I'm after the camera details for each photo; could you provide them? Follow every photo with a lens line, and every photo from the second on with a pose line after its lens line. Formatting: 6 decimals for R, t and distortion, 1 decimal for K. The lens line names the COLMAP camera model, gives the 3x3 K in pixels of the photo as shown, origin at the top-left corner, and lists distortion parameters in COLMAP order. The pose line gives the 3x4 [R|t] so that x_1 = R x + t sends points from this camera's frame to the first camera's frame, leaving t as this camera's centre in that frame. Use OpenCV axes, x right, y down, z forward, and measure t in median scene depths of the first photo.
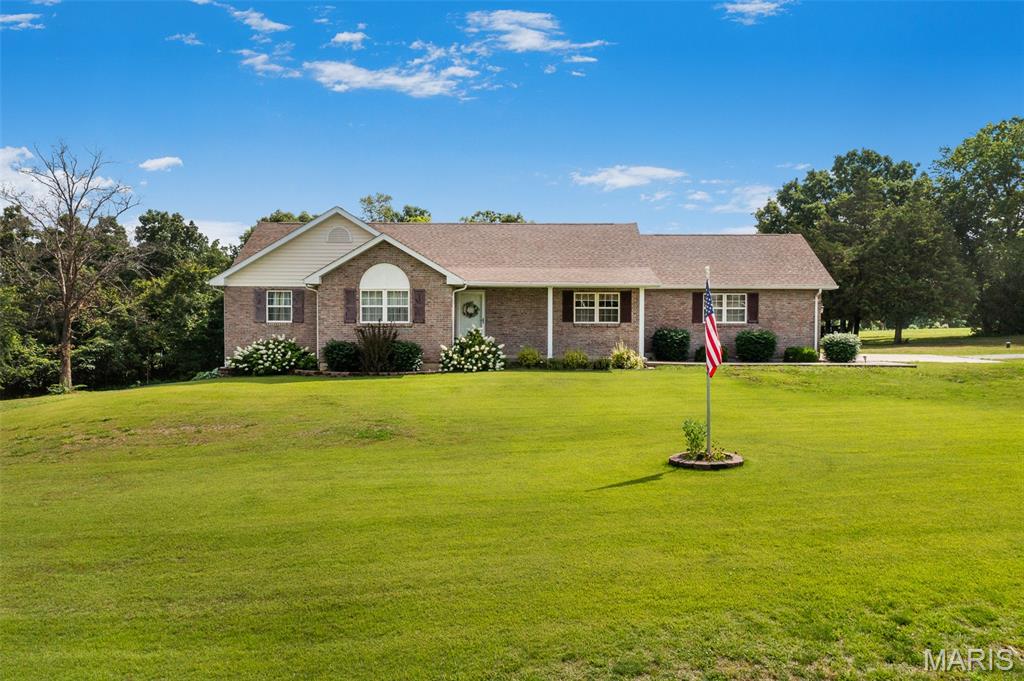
lens RADIAL K [[879.9, 0, 506.2], [0, 879.9, 343.9], [0, 0, 1]] dist [-0.008850, -0.002171]
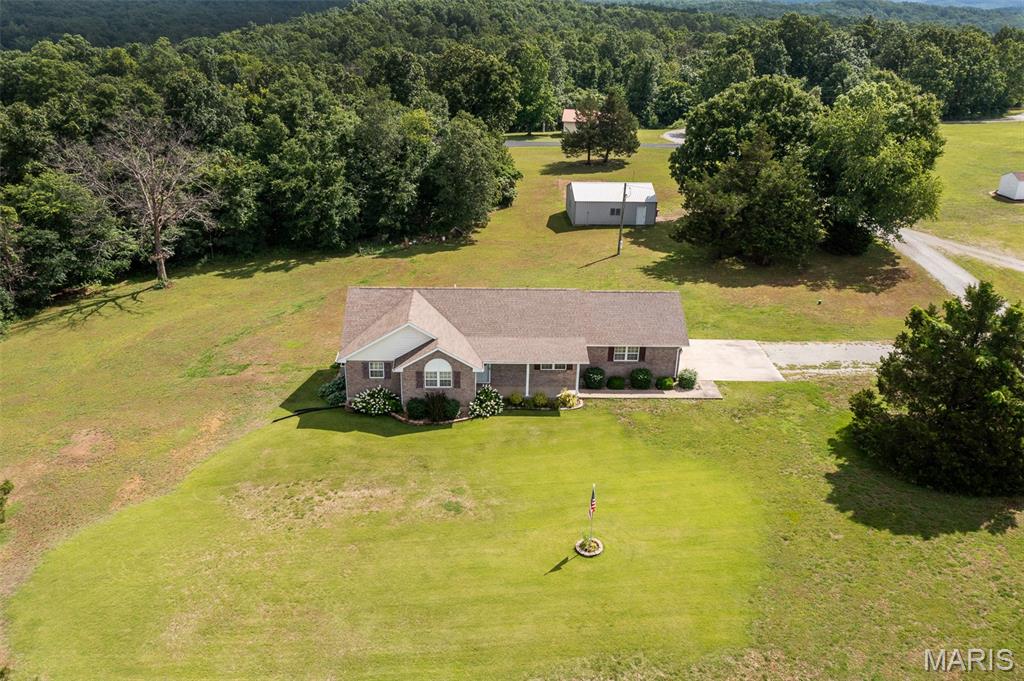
lens RADIAL K [[879.9, 0, 514.3], [0, 879.9, 344.8], [0, 0, 1]] dist [-0.008850, -0.002171]
pose [[0.998554, -0.007770, 0.053194, -0.075850], [-0.012410, 0.929455, 0.368726, -0.783479], [-0.052307, -0.368853, 0.928015, -0.682068]]
